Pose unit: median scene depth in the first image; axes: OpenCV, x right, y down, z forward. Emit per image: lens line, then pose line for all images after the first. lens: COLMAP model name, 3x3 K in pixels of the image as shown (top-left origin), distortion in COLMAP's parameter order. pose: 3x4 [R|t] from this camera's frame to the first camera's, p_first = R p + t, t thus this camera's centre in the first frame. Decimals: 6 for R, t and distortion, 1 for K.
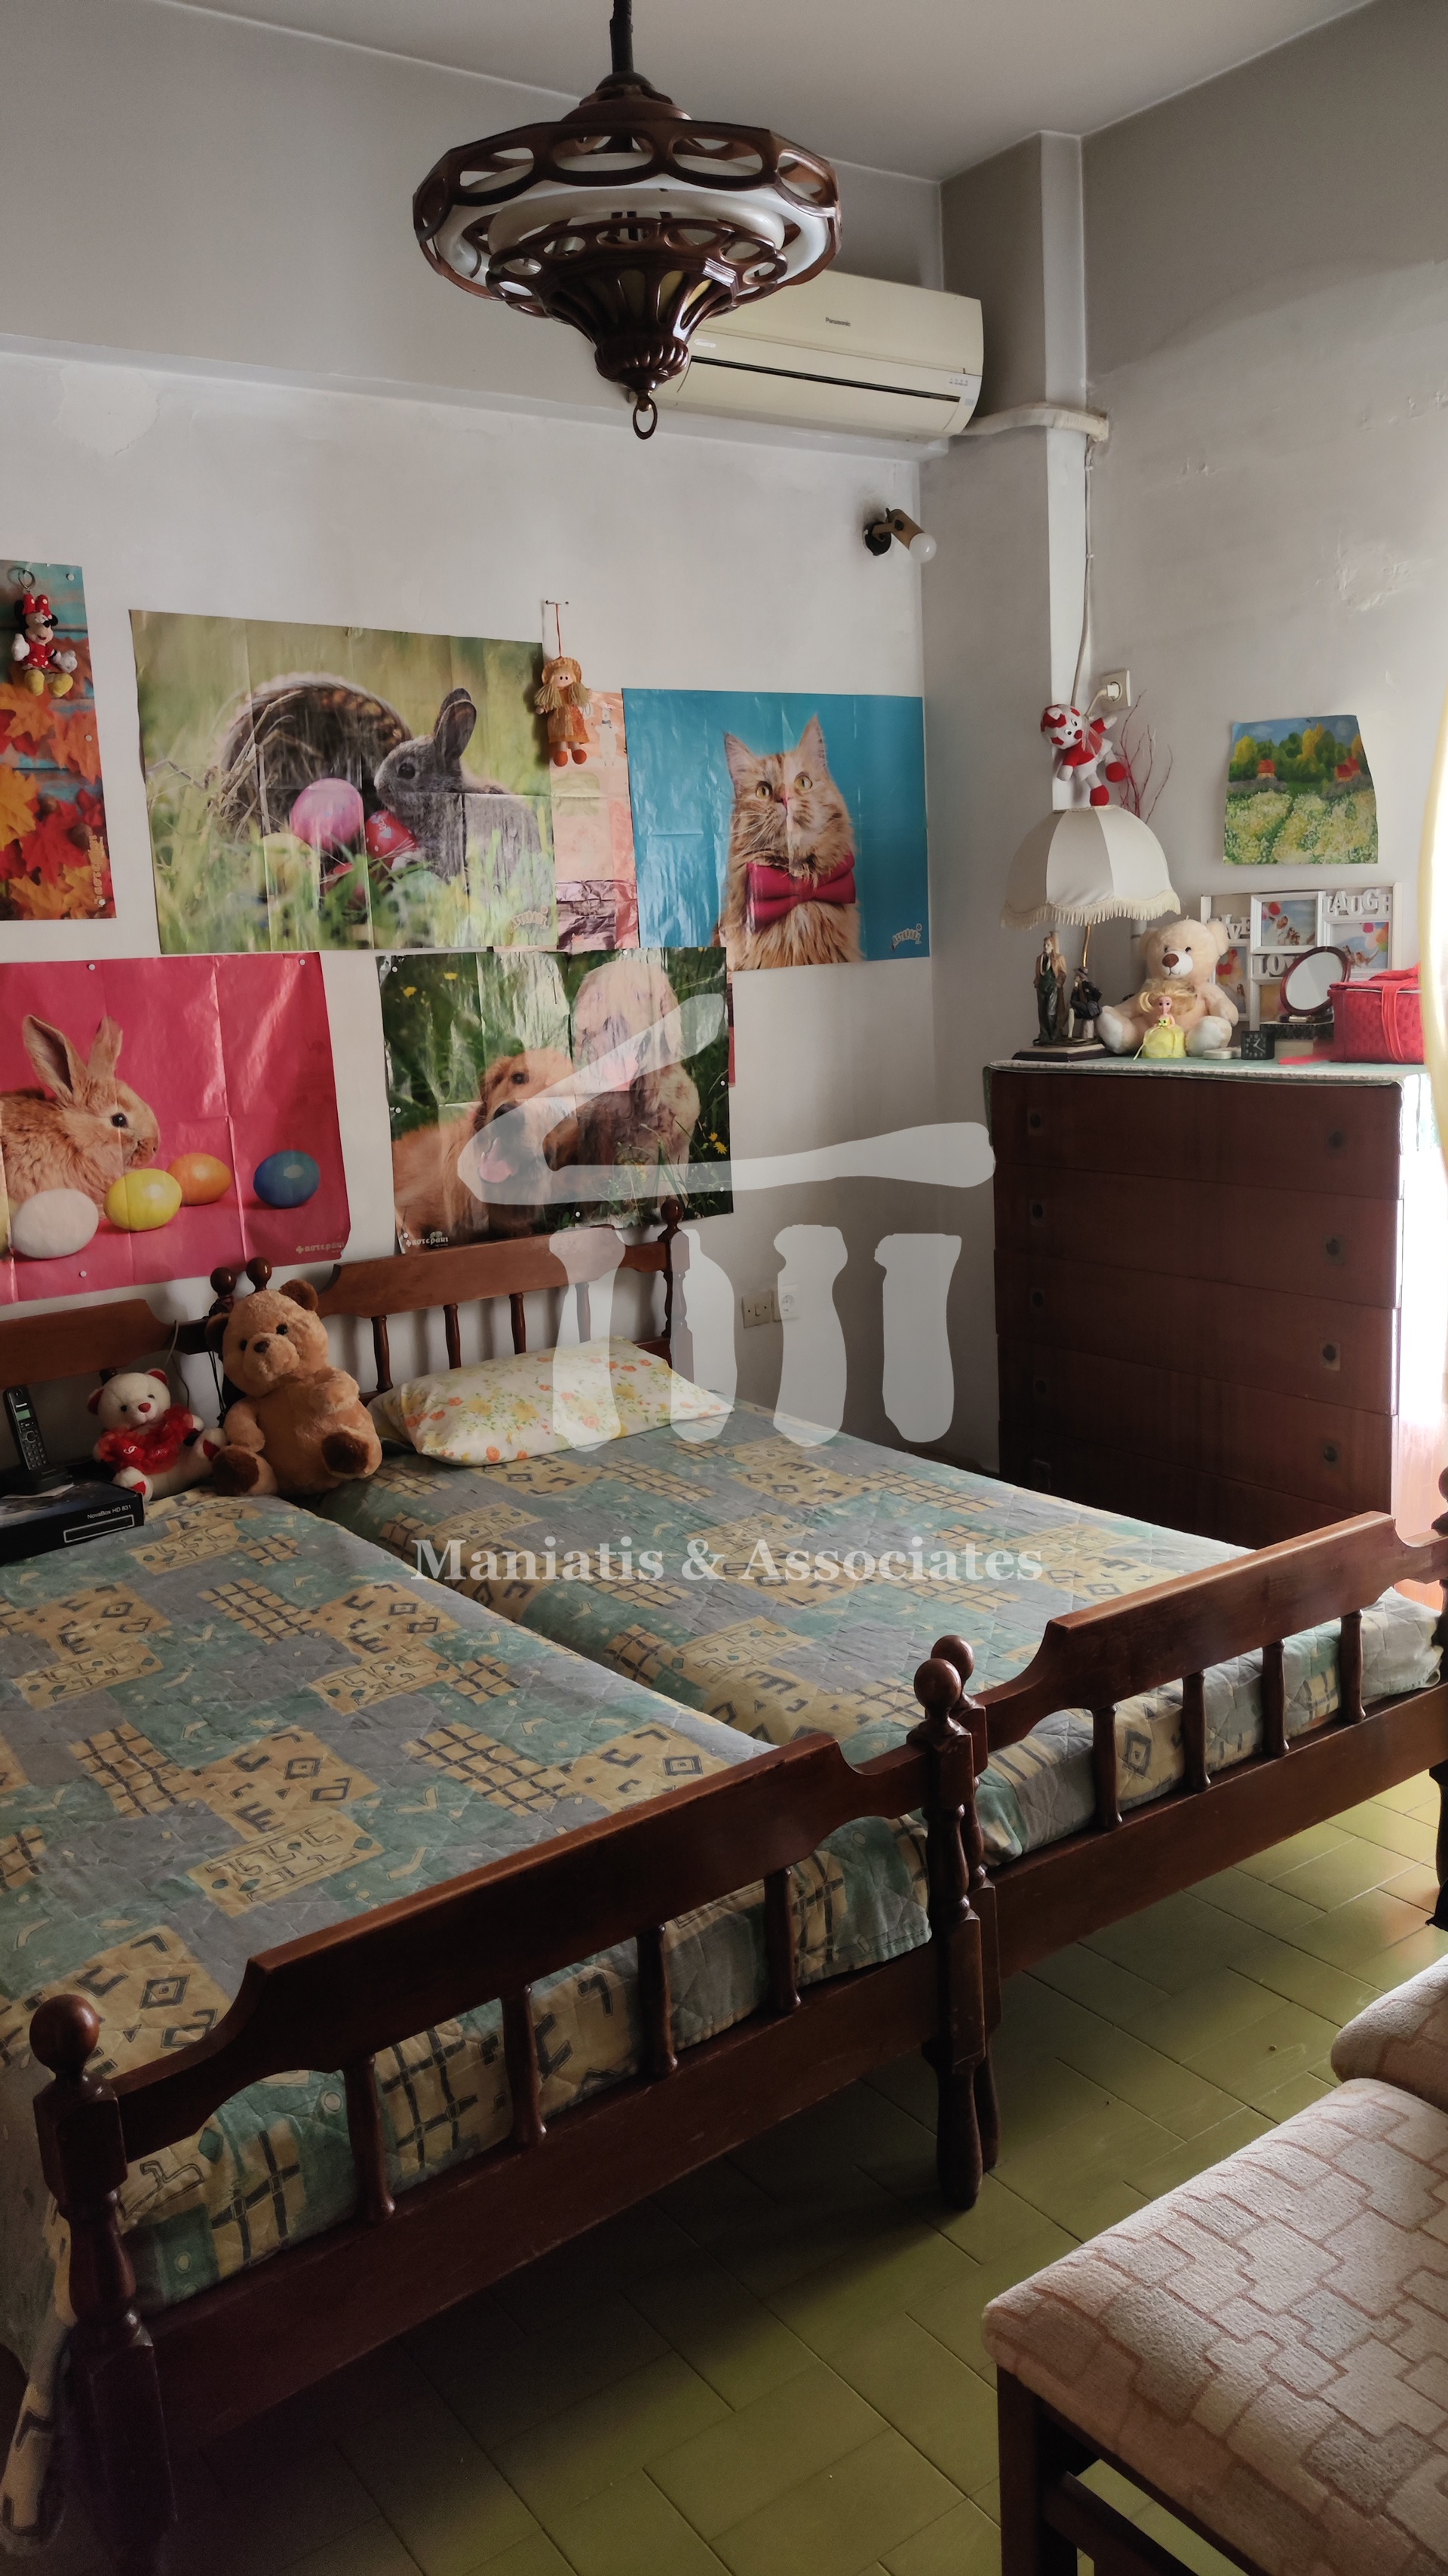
lens RADIAL K [[1908.4, 0, 724.0], [0, 1908.4, 1287.5], [0, 0, 1]] dist [0.014292, -0.016474]
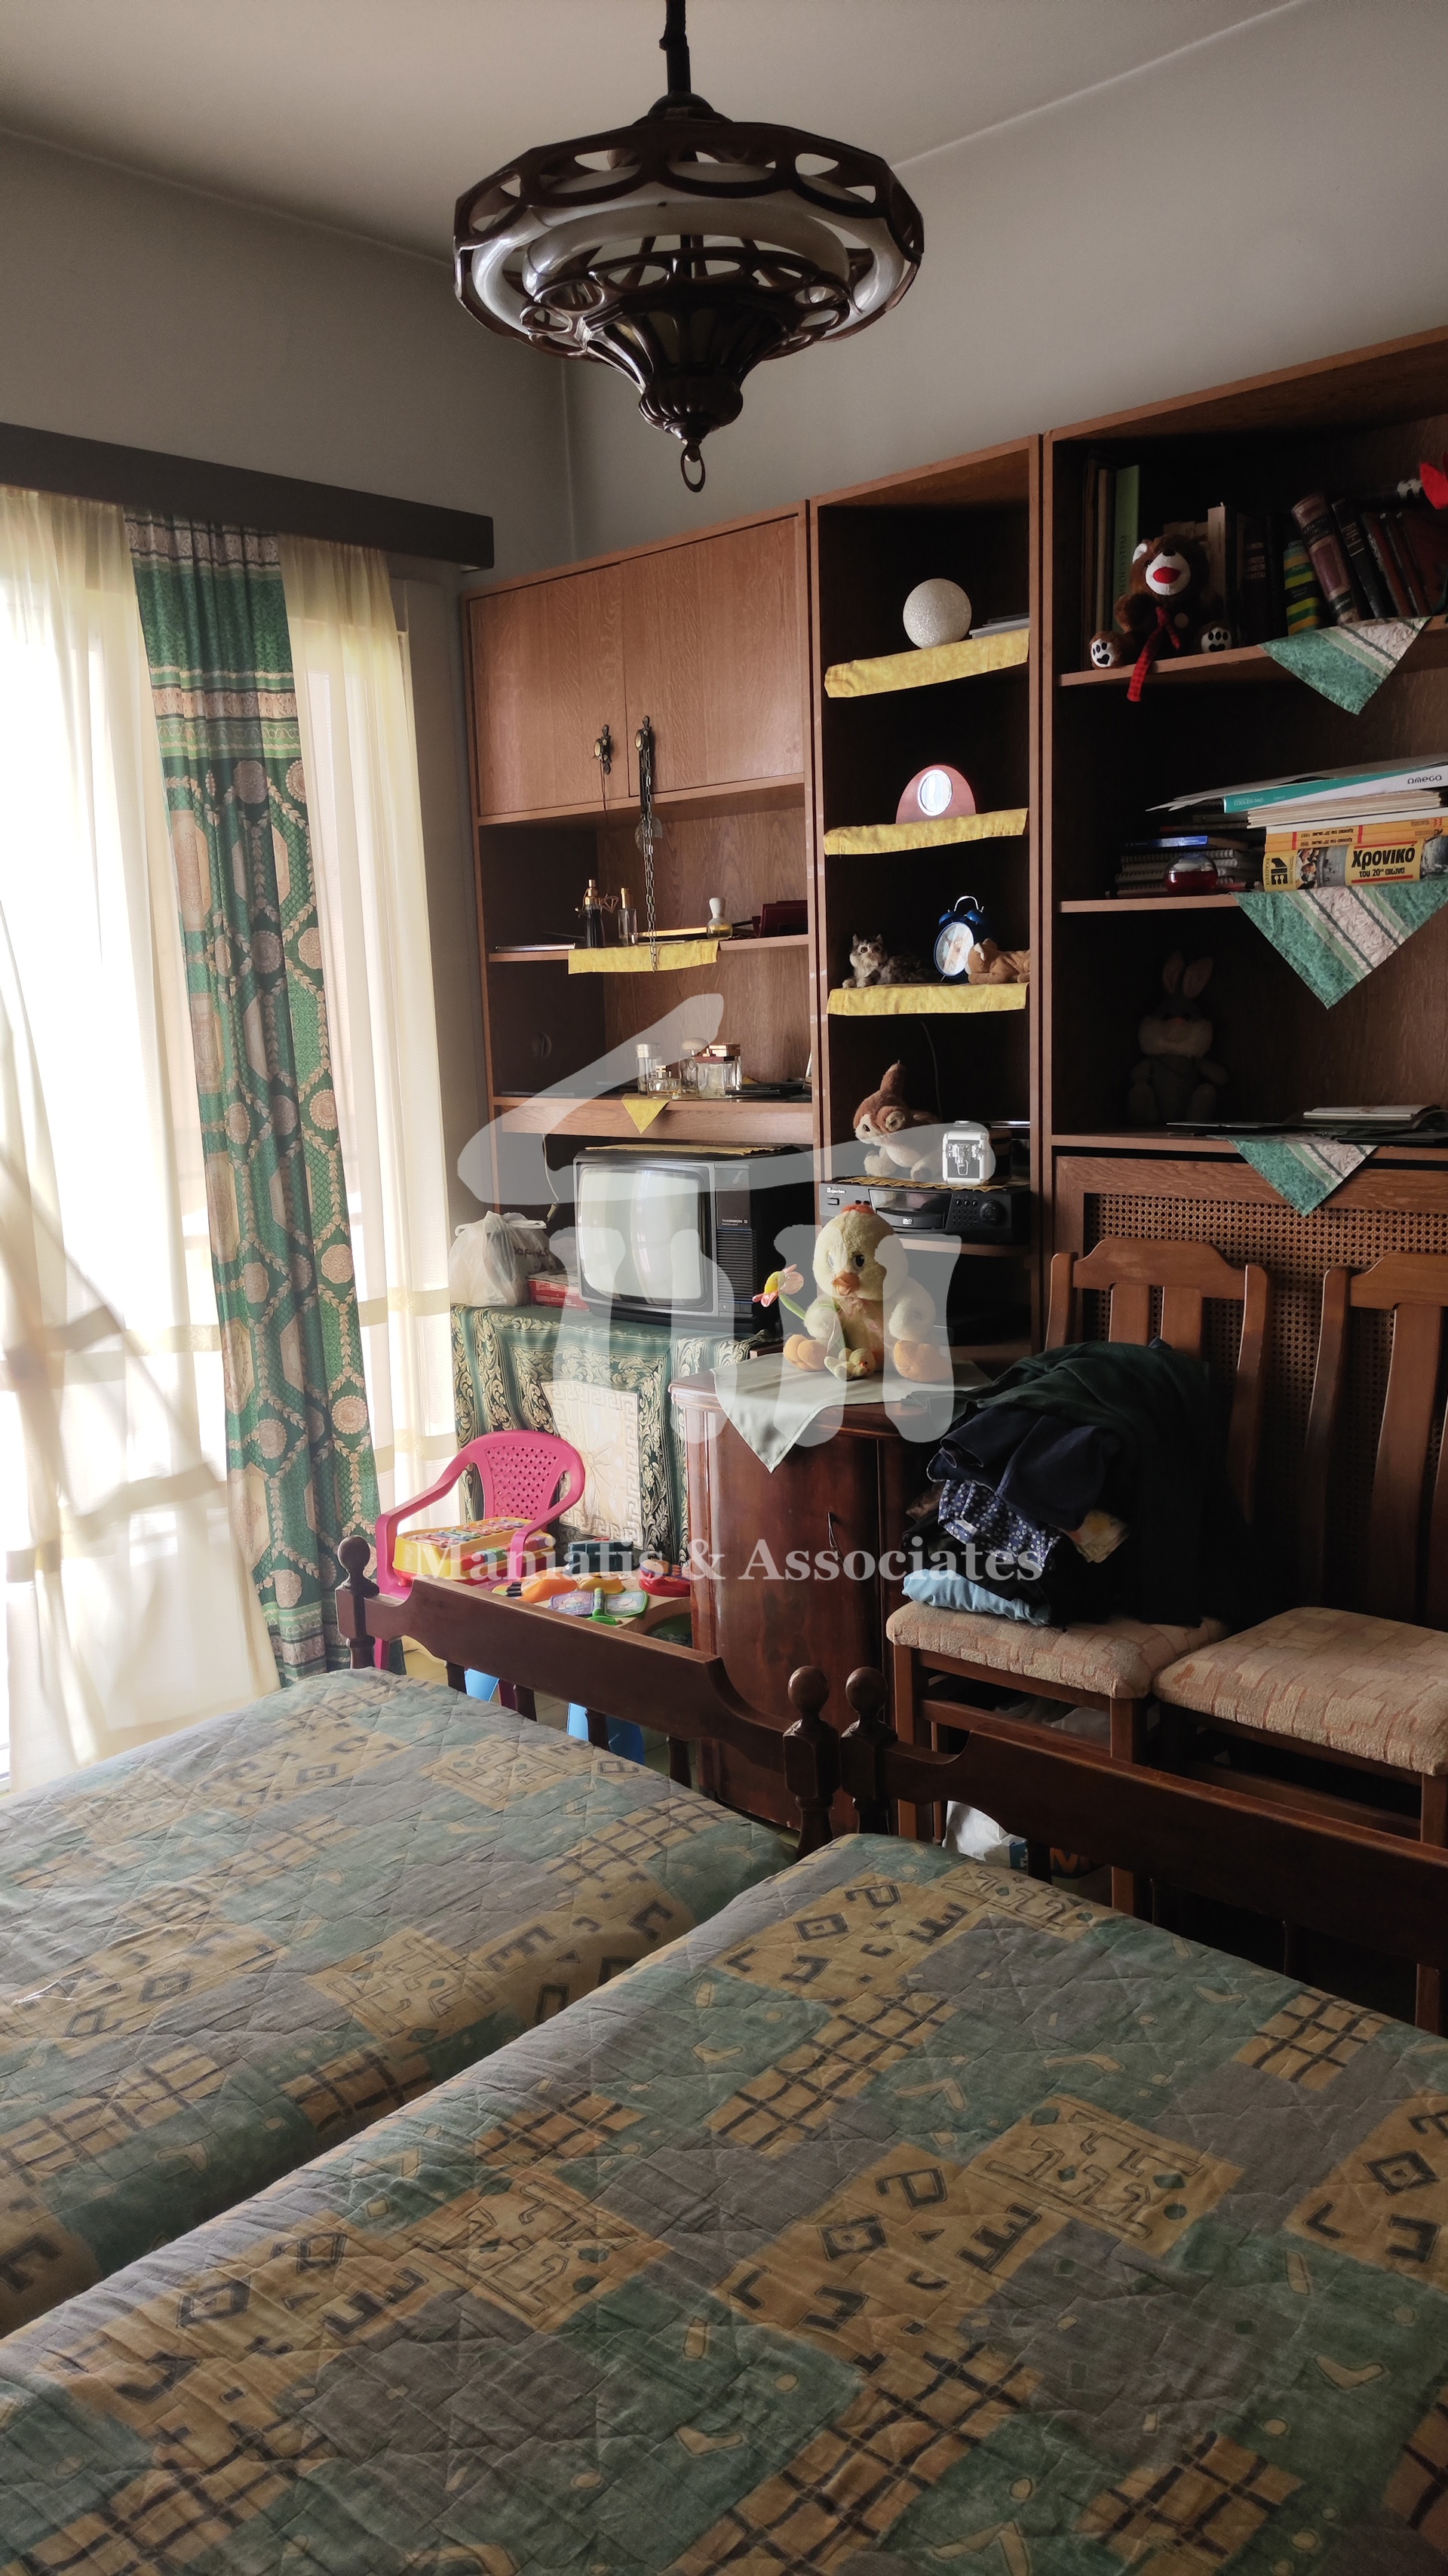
lens RADIAL K [[1908.4, 0, 723.9], [0, 1908.4, 1290.6], [0, 0, 1]] dist [0.014292, -0.016474]
pose [[-0.188855, -0.110093, 0.975814, -0.820364], [0.235442, 0.959636, 0.153834, -0.185115], [-0.953363, 0.258800, -0.155312, 1.033137]]
